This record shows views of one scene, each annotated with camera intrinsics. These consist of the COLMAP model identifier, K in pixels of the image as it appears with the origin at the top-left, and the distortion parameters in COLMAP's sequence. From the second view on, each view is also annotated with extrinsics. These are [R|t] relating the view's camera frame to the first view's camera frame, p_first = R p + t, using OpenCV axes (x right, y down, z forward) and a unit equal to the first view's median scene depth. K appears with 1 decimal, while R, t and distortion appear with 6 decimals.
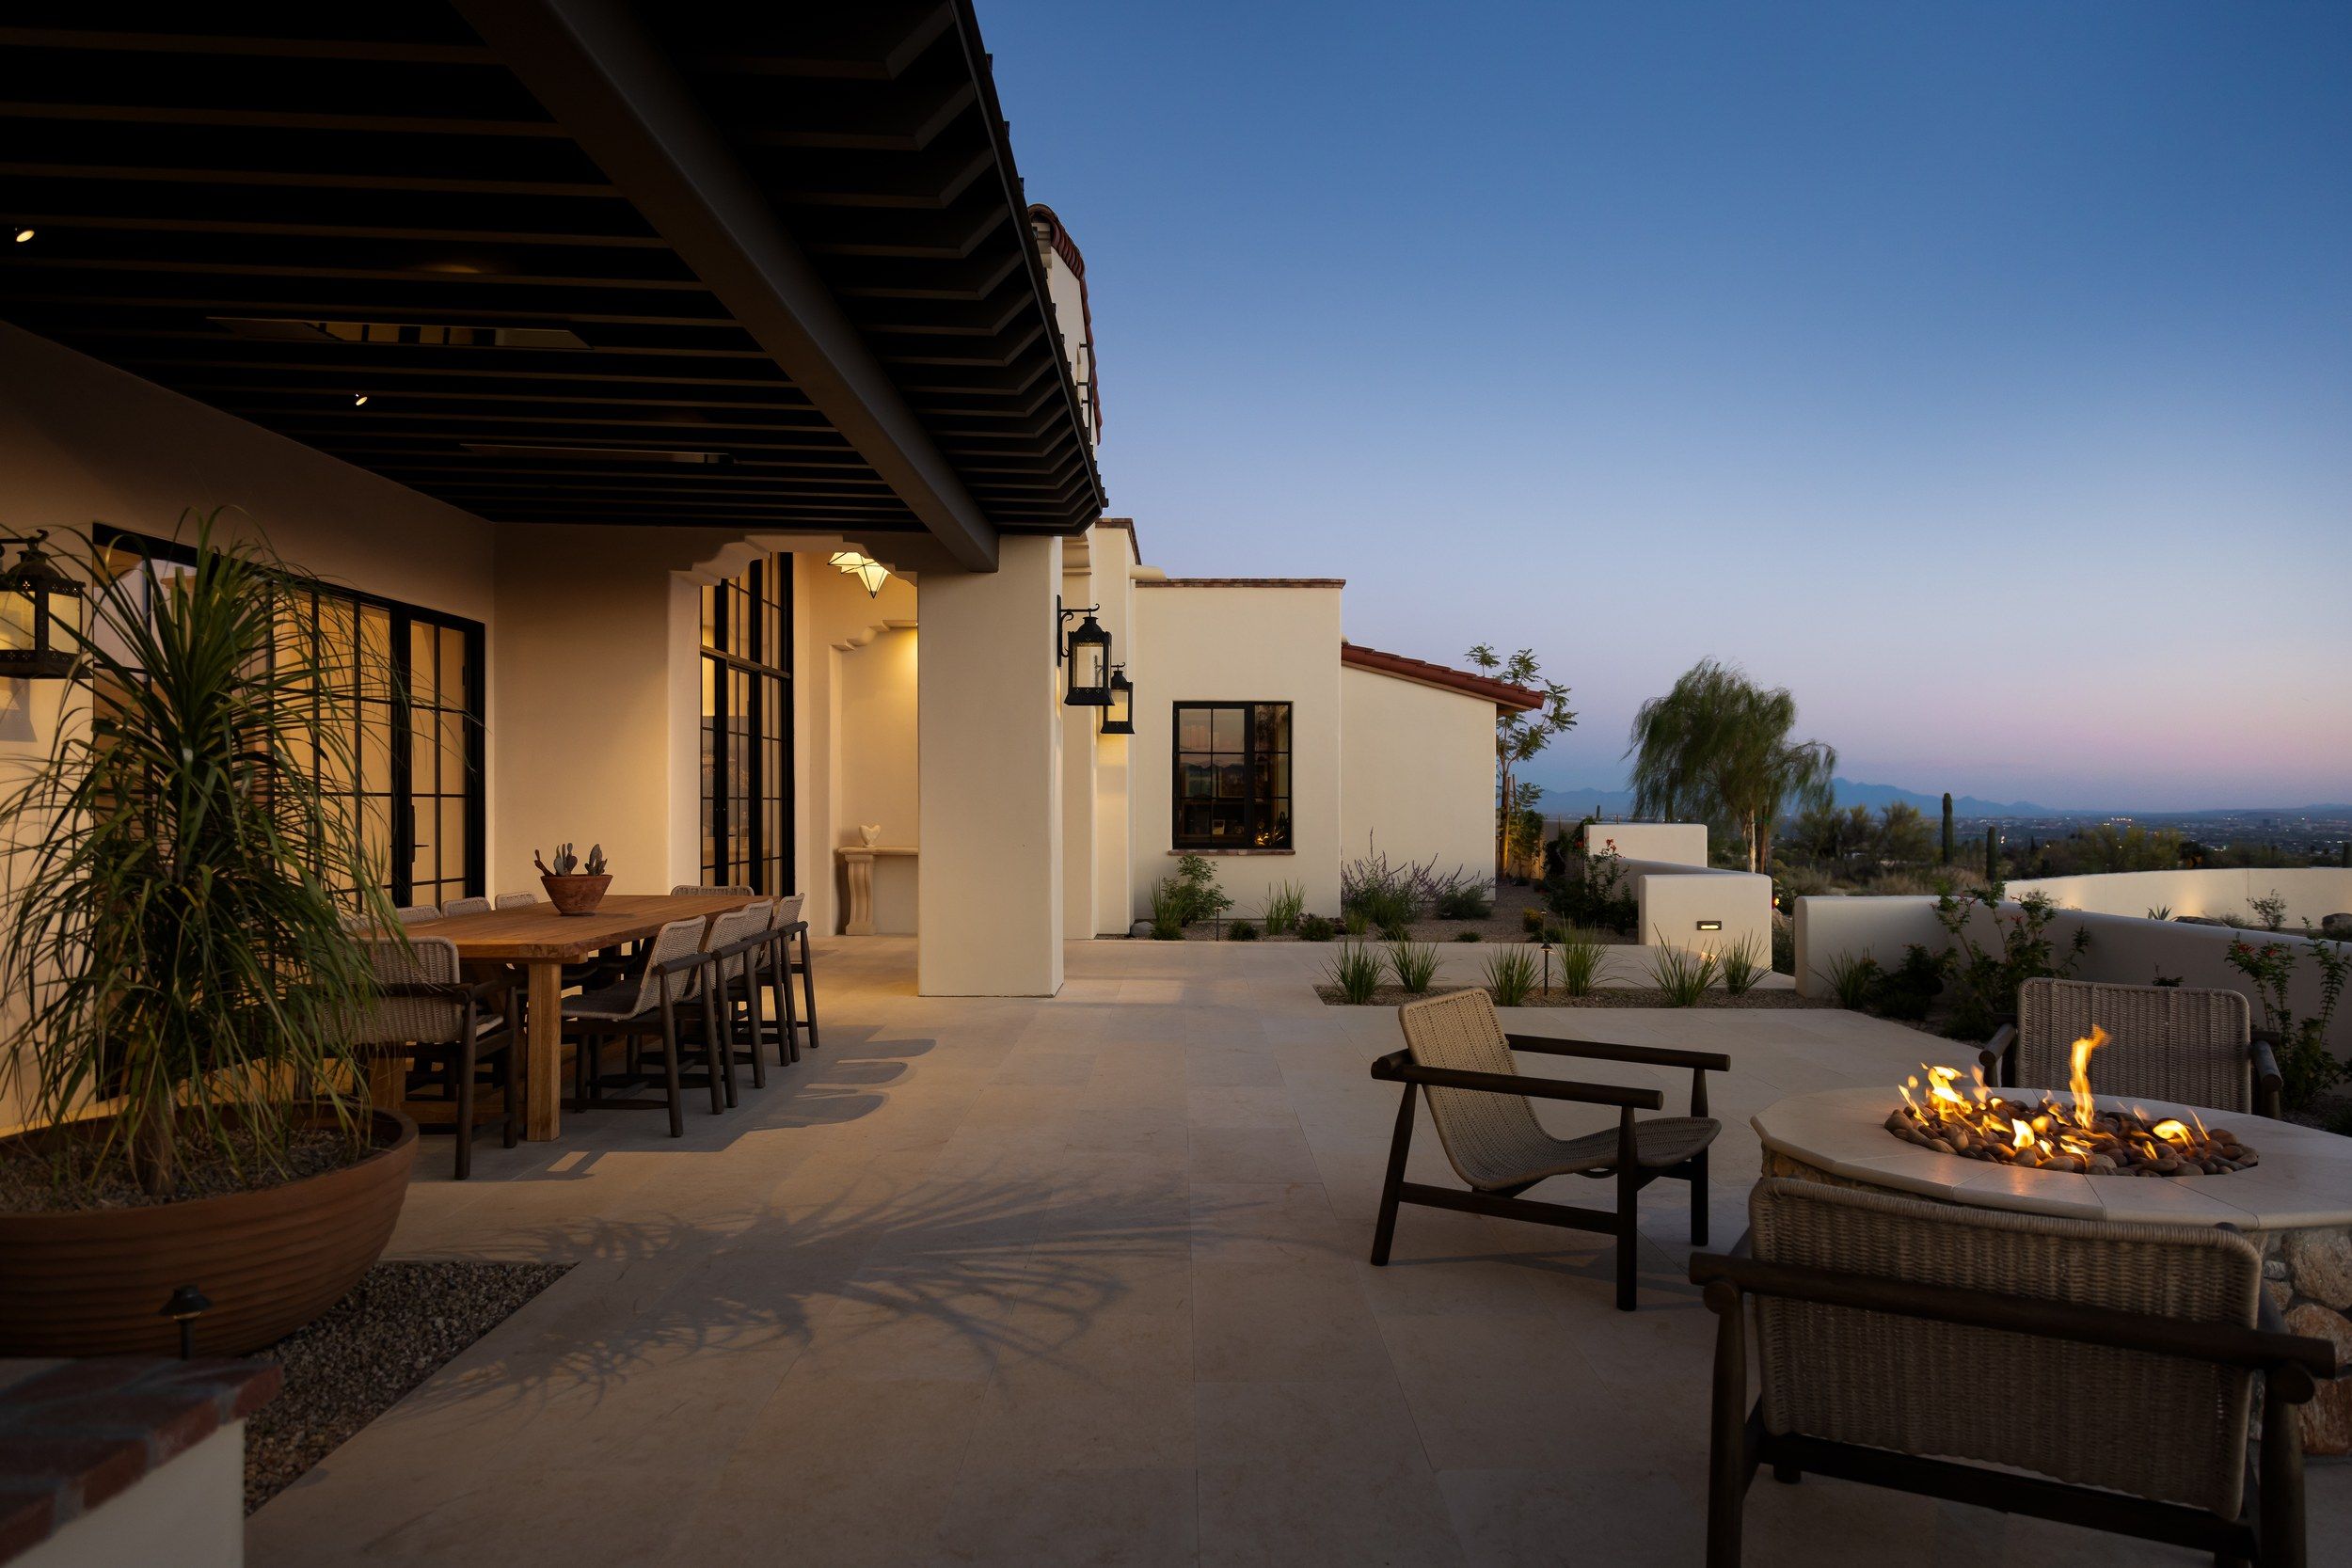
lens RADIAL K [[2639.9, 0, 1176.9], [0, 2639.9, 785.6], [0, 0, 1]] dist [0.045961, 0.000000]
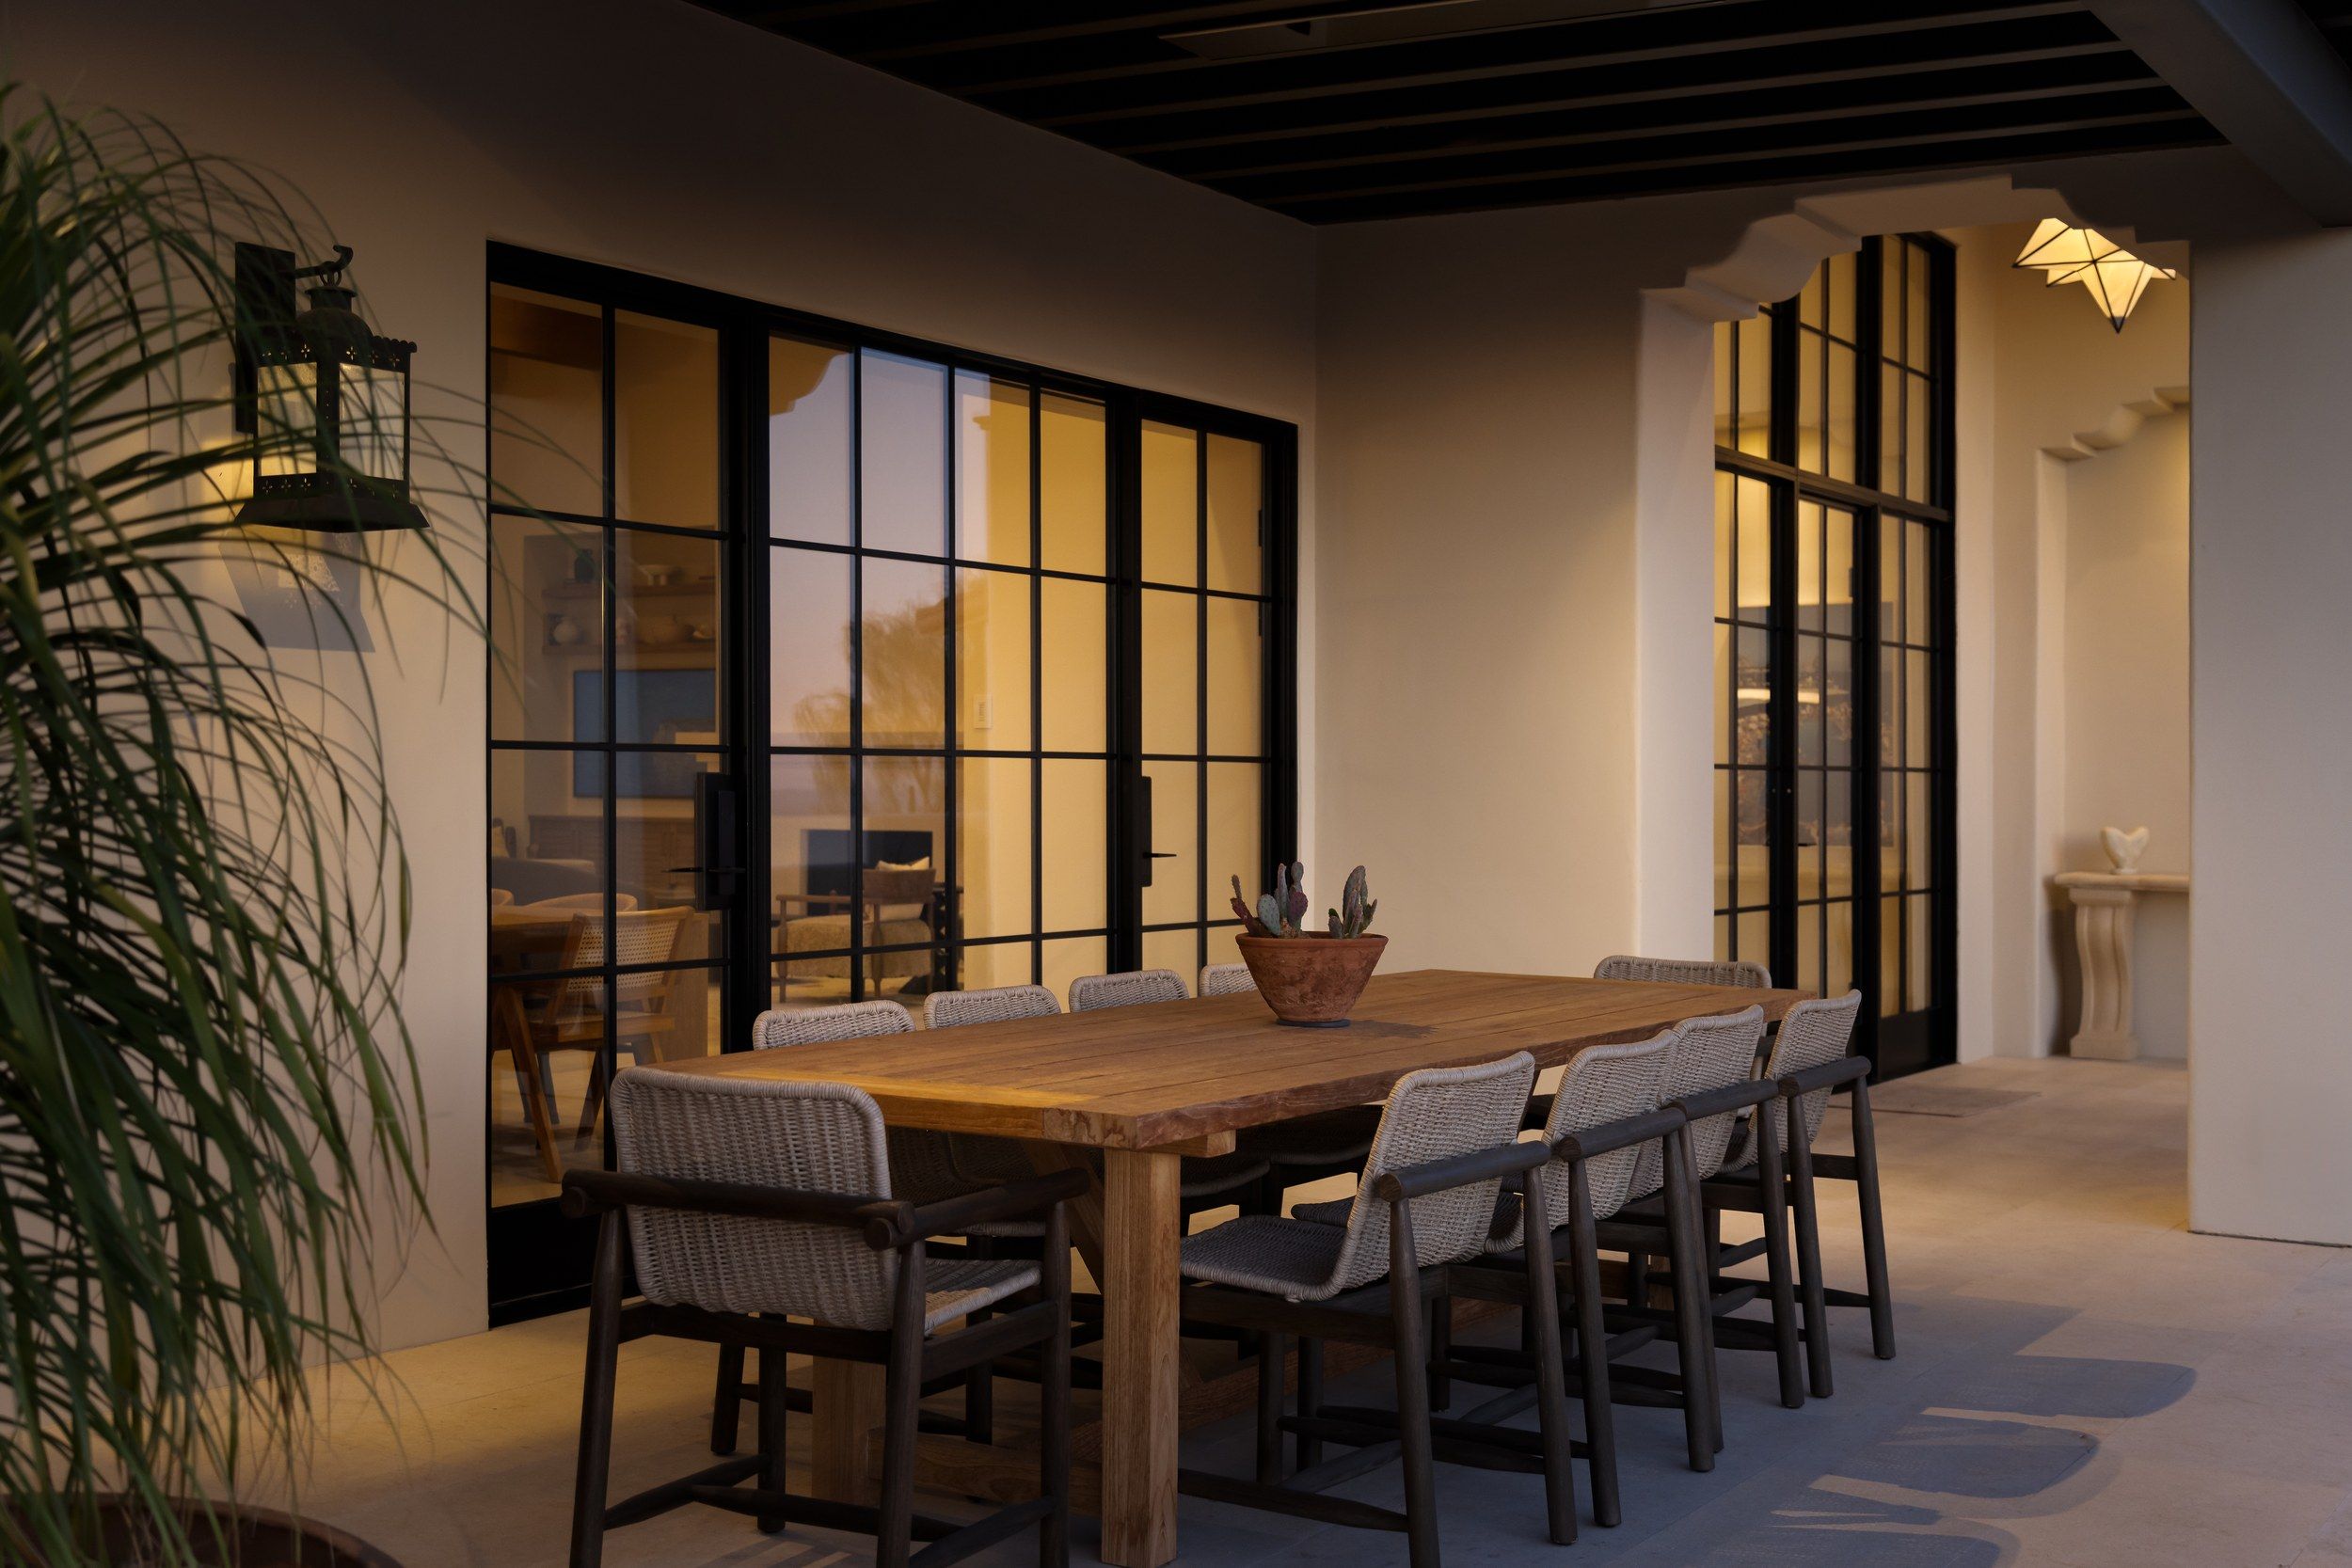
lens RADIAL K [[2639.9, 0, 1176.7], [0, 2639.9, 773.2], [0, 0, 1]] dist [0.045961, 0.000000]
pose [[0.842358, 0.008082, -0.538858, -0.003998], [-0.004881, 0.999961, 0.007369, 0.002884], [0.538897, -0.003577, 0.842364, 0.560760]]
